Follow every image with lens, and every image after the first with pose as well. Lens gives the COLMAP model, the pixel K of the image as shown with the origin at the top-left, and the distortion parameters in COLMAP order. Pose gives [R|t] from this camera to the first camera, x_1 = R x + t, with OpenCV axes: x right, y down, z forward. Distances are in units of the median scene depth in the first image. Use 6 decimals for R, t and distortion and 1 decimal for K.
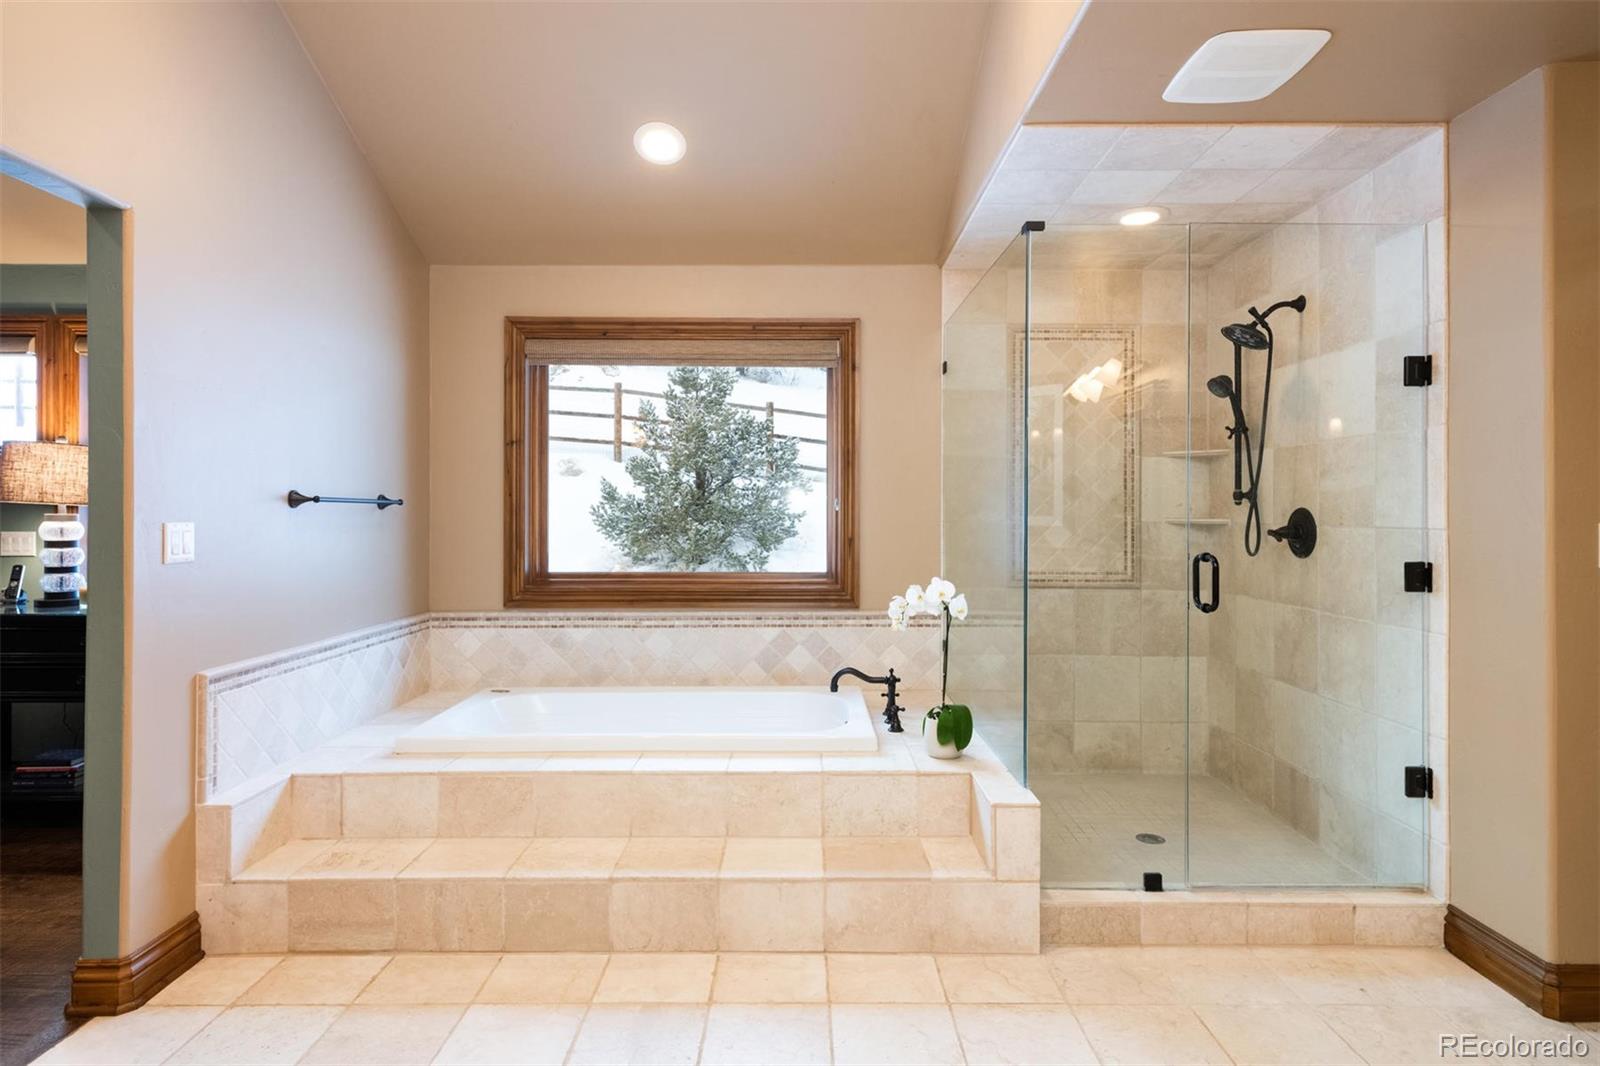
lens RADIAL K [[834.8, 0, 791.5], [0, 834.8, 524.2], [0, 0, 1]] dist [0.011807, -0.001213]
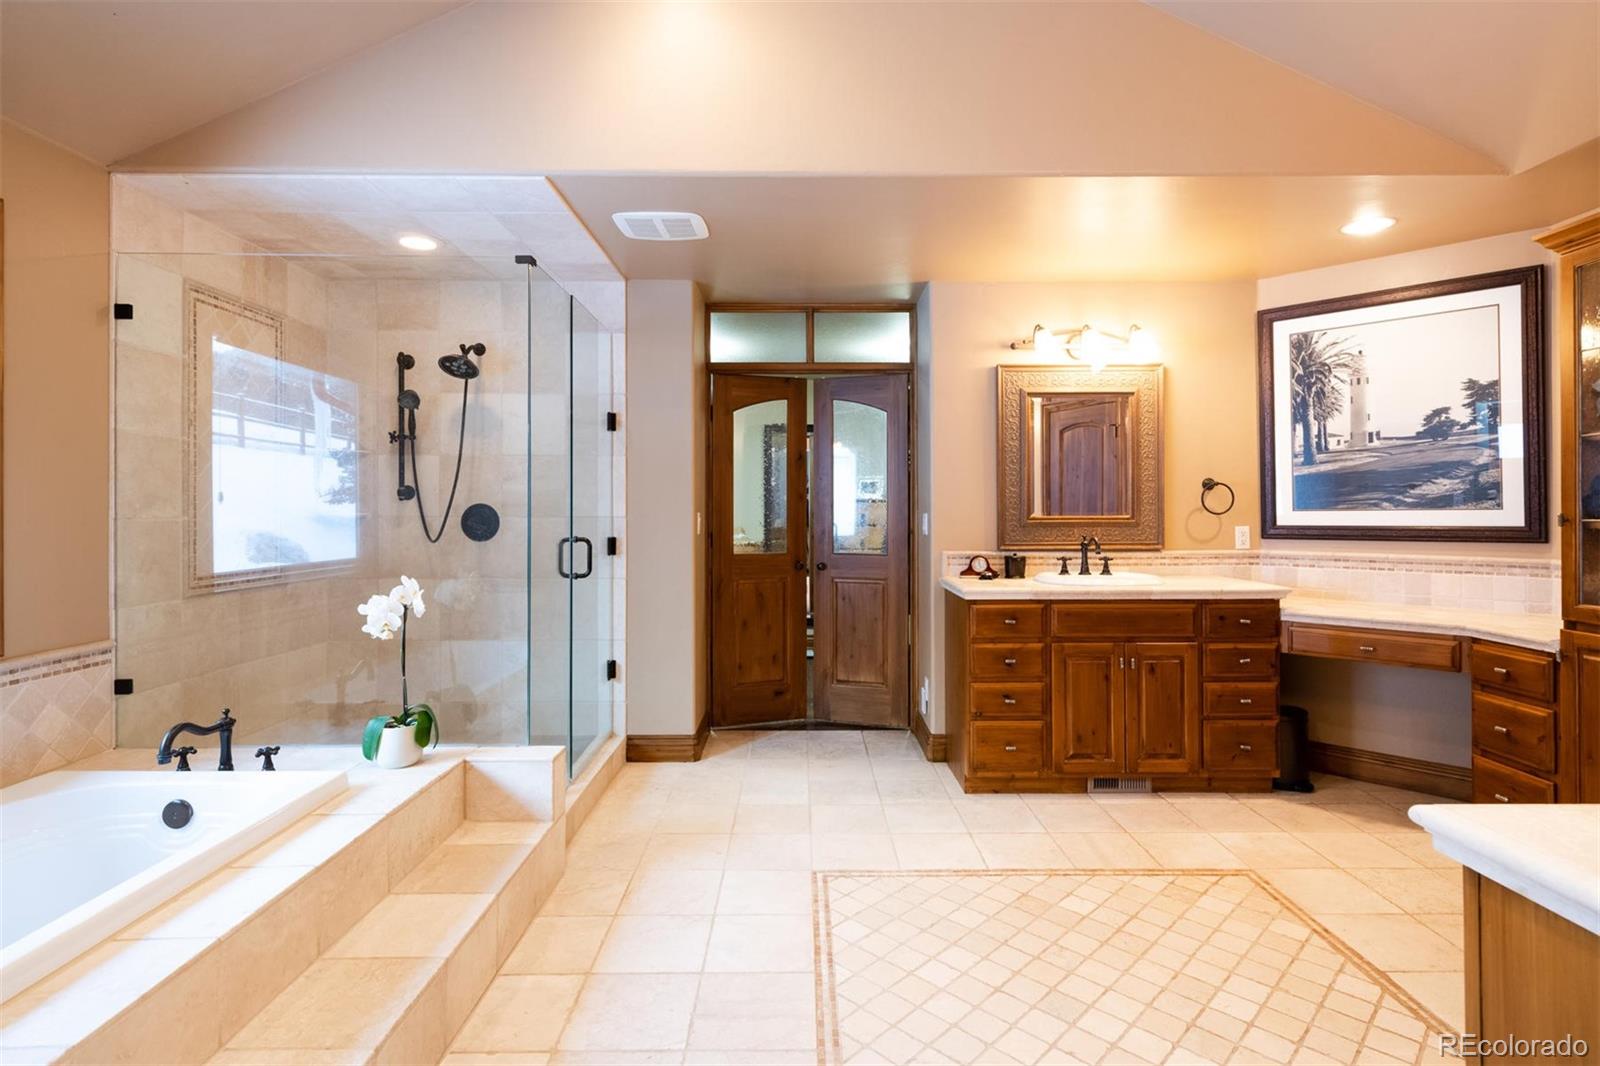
lens RADIAL K [[805.8, 0, 791.8], [0, 805.8, 520.2], [0, 0, 1]] dist [-0.013392, 0.000263]
pose [[-0.001296, -0.015039, 0.999886, -0.731100], [0.013223, 0.999799, 0.015055, -0.006737], [-0.999912, 0.013241, -0.001096, 0.565243]]
